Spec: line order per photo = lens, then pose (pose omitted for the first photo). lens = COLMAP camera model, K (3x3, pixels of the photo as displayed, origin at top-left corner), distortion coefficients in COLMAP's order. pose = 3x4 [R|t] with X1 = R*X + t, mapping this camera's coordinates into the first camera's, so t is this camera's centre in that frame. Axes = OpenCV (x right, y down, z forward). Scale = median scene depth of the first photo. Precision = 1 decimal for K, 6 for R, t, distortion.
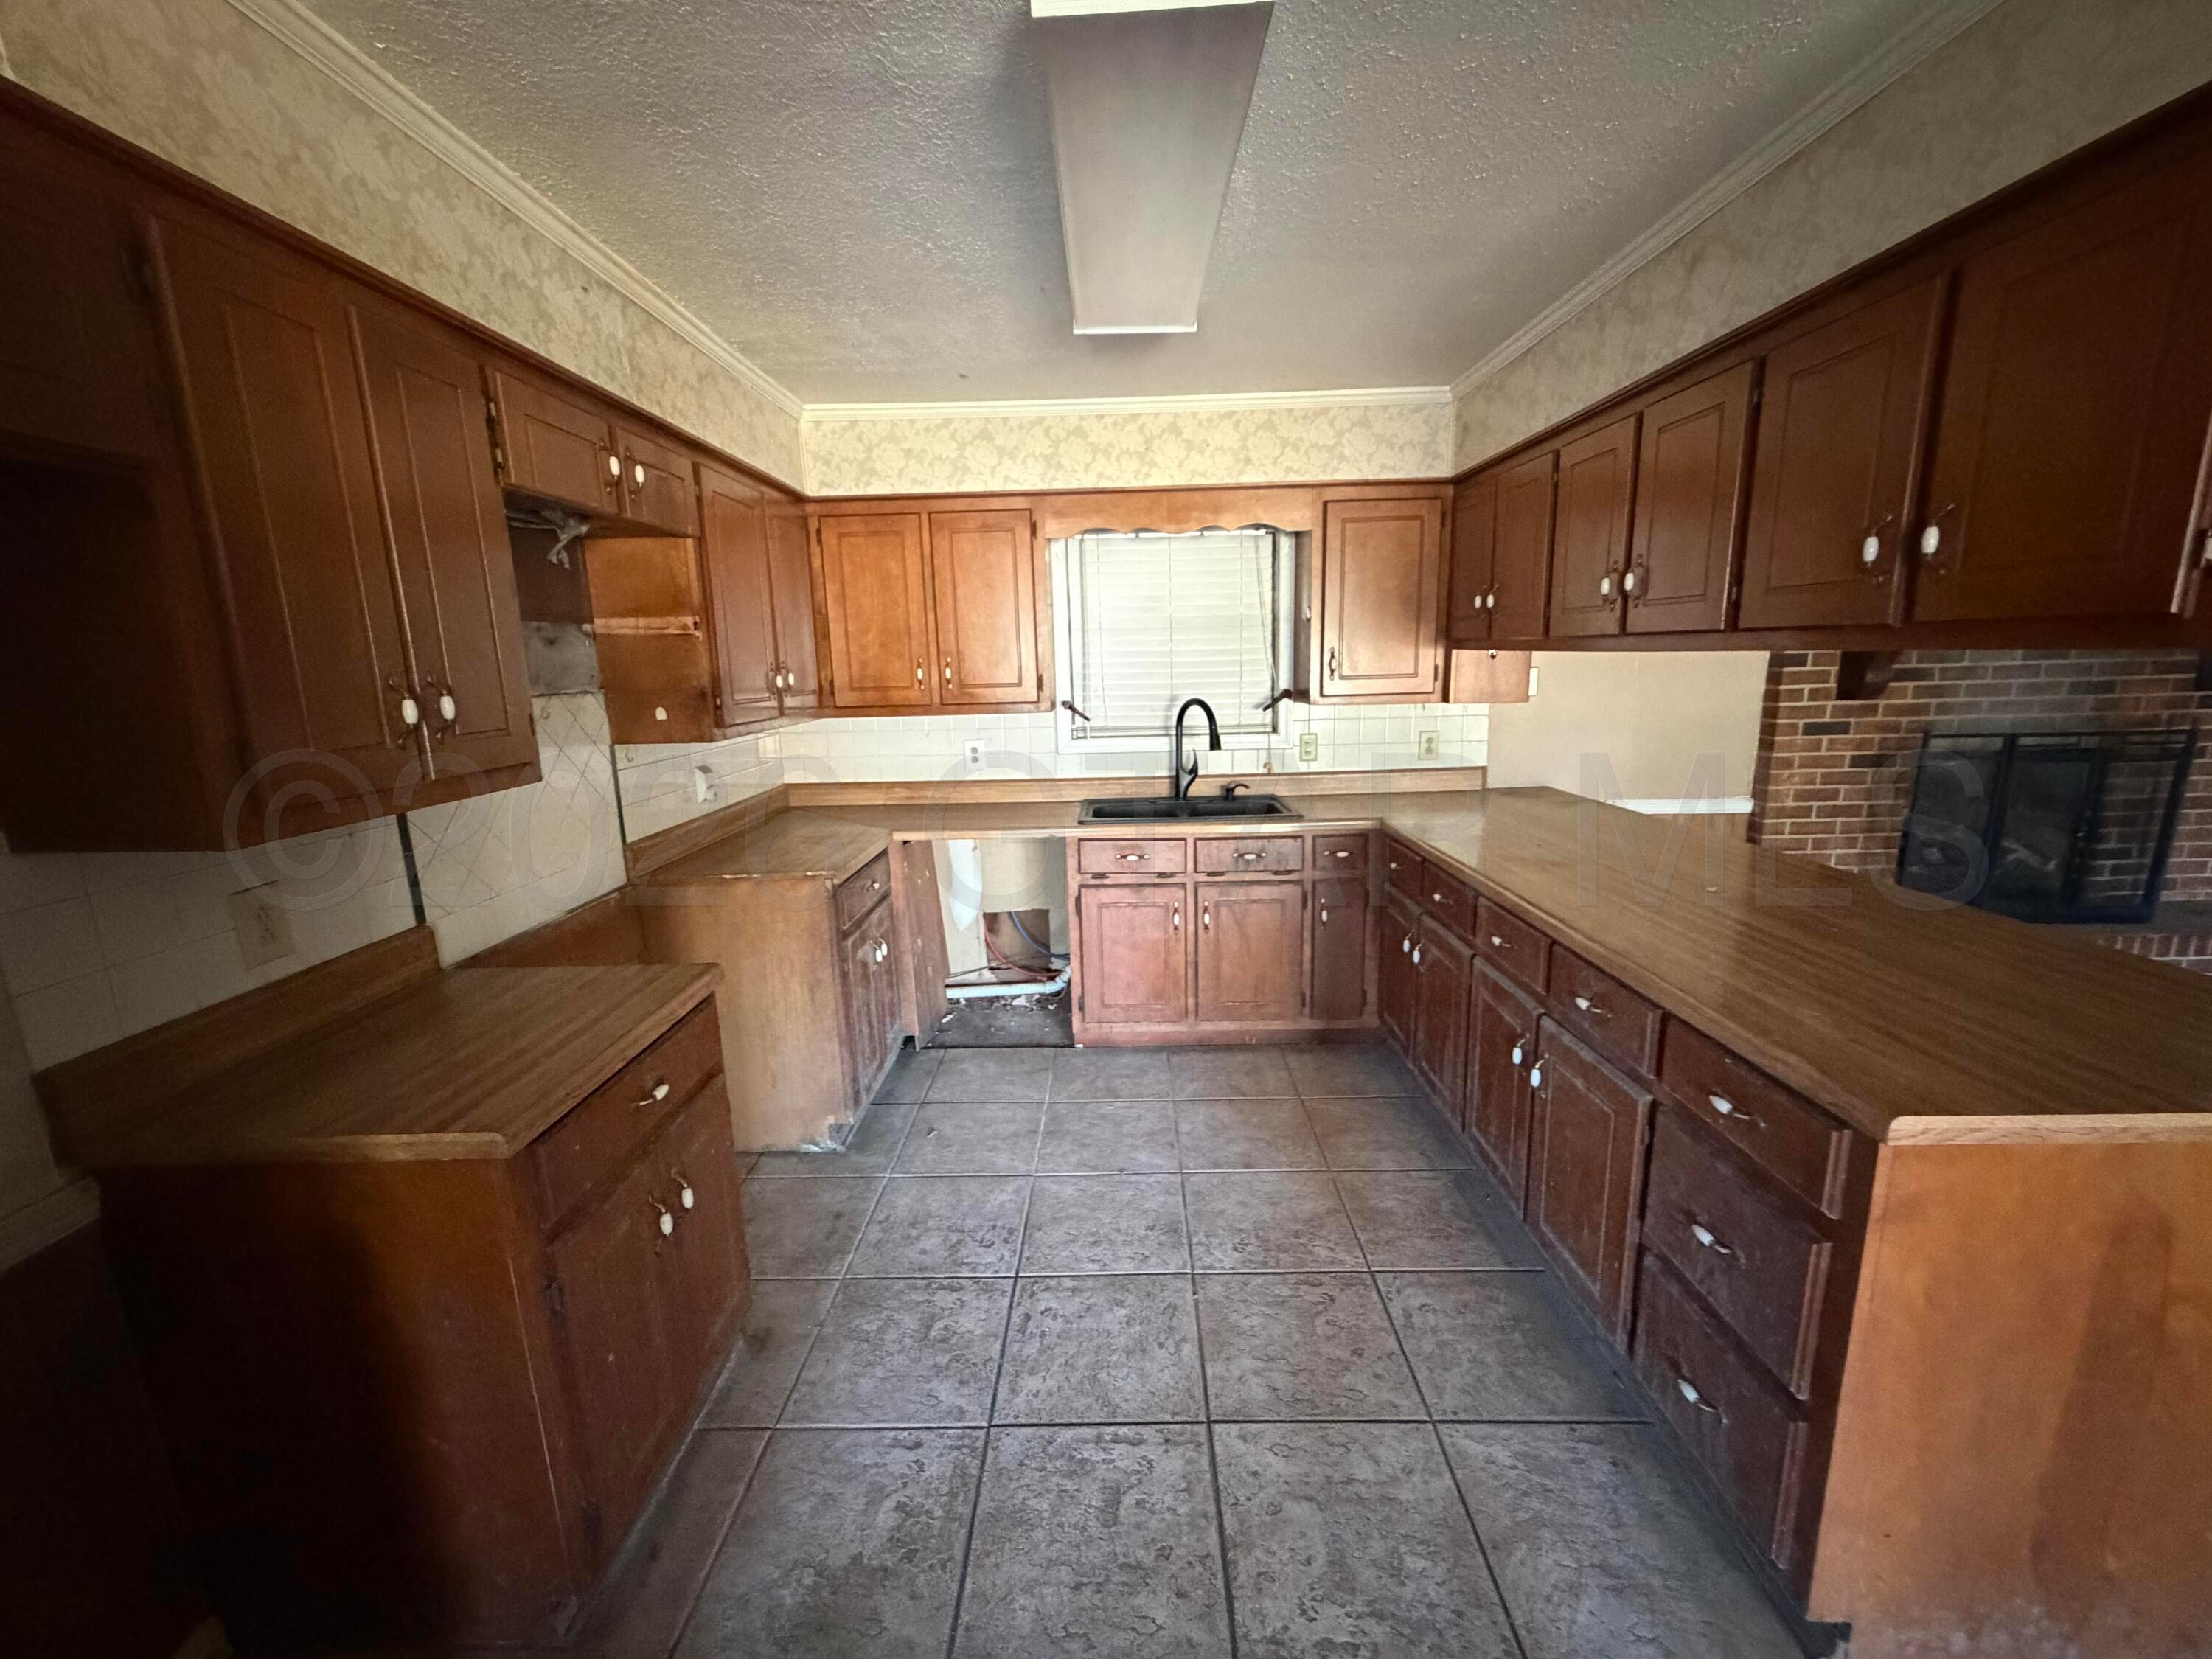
lens RADIAL K [[885.1, 0, 1105.2], [0, 885.1, 831.8], [0, 0, 1]] dist [0.001391, -0.000311]
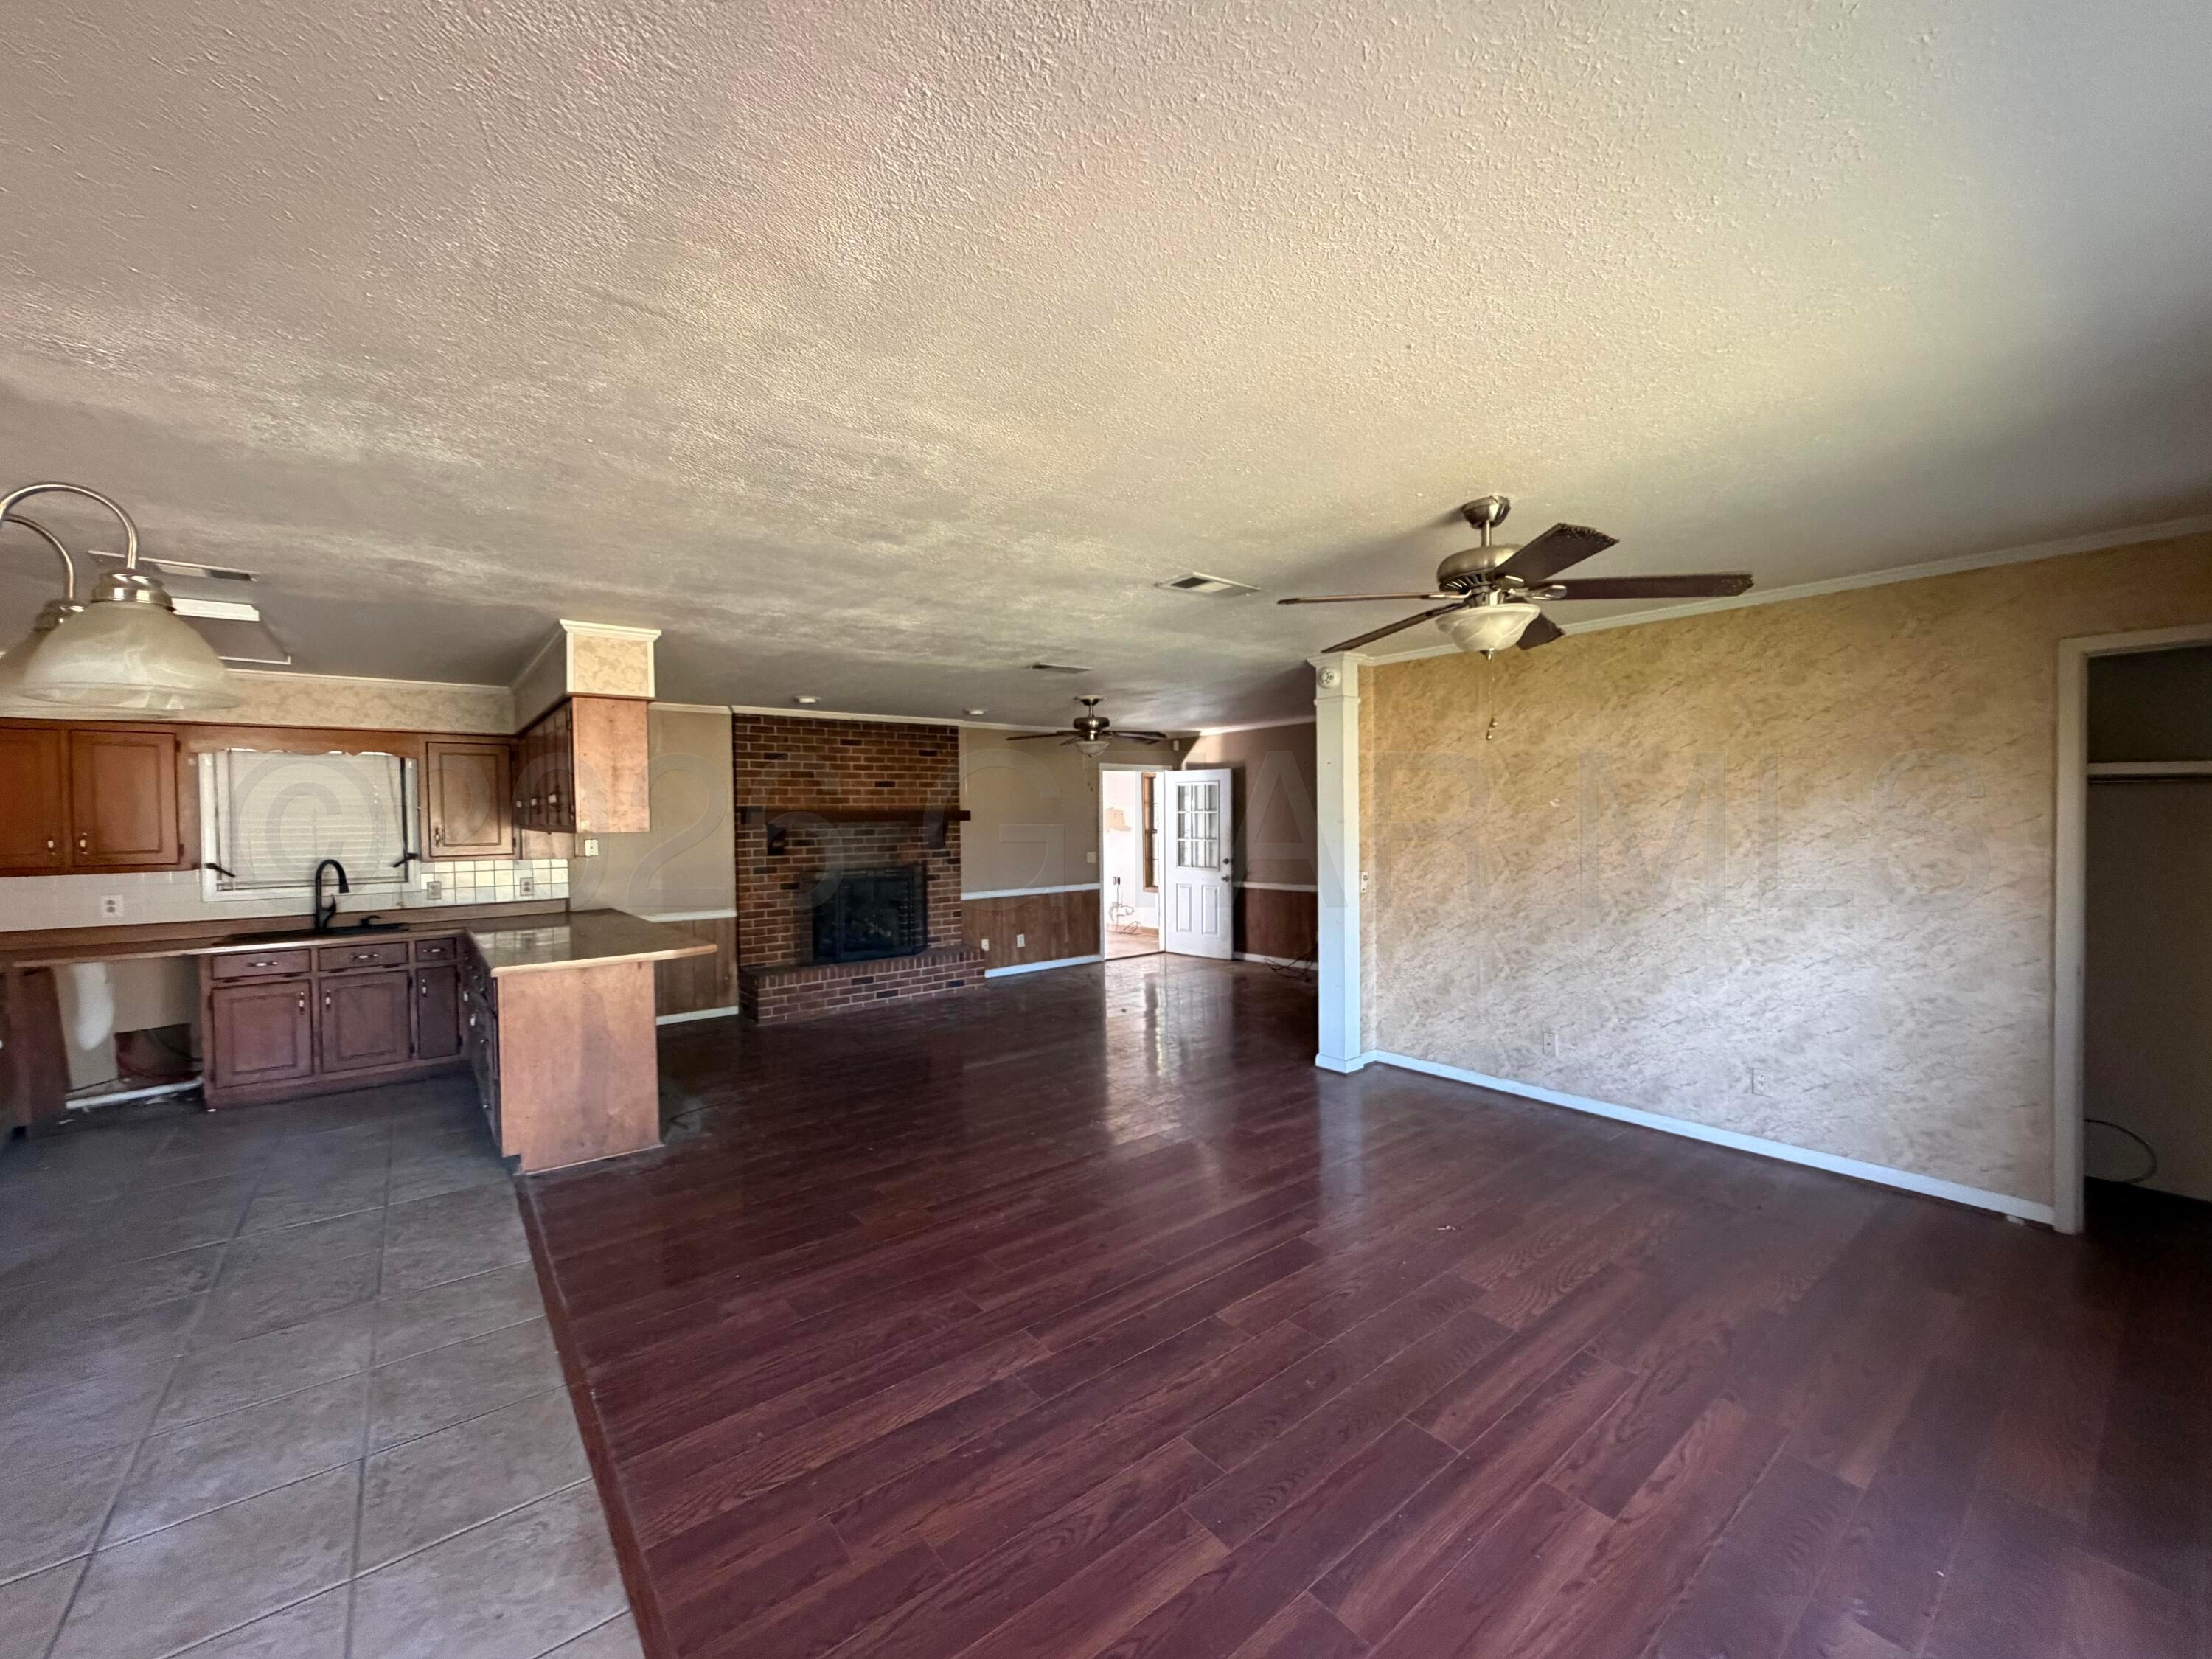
lens RADIAL K [[885.1, 0, 1105.2], [0, 885.1, 831.8], [0, 0, 1]] dist [0.001391, -0.000311]
pose [[0.777062, 0.004863, 0.629406, 0.175319], [0.115196, 0.981981, -0.149809, 0.177079], [-0.618793, 0.188916, 0.762500, -0.955626]]
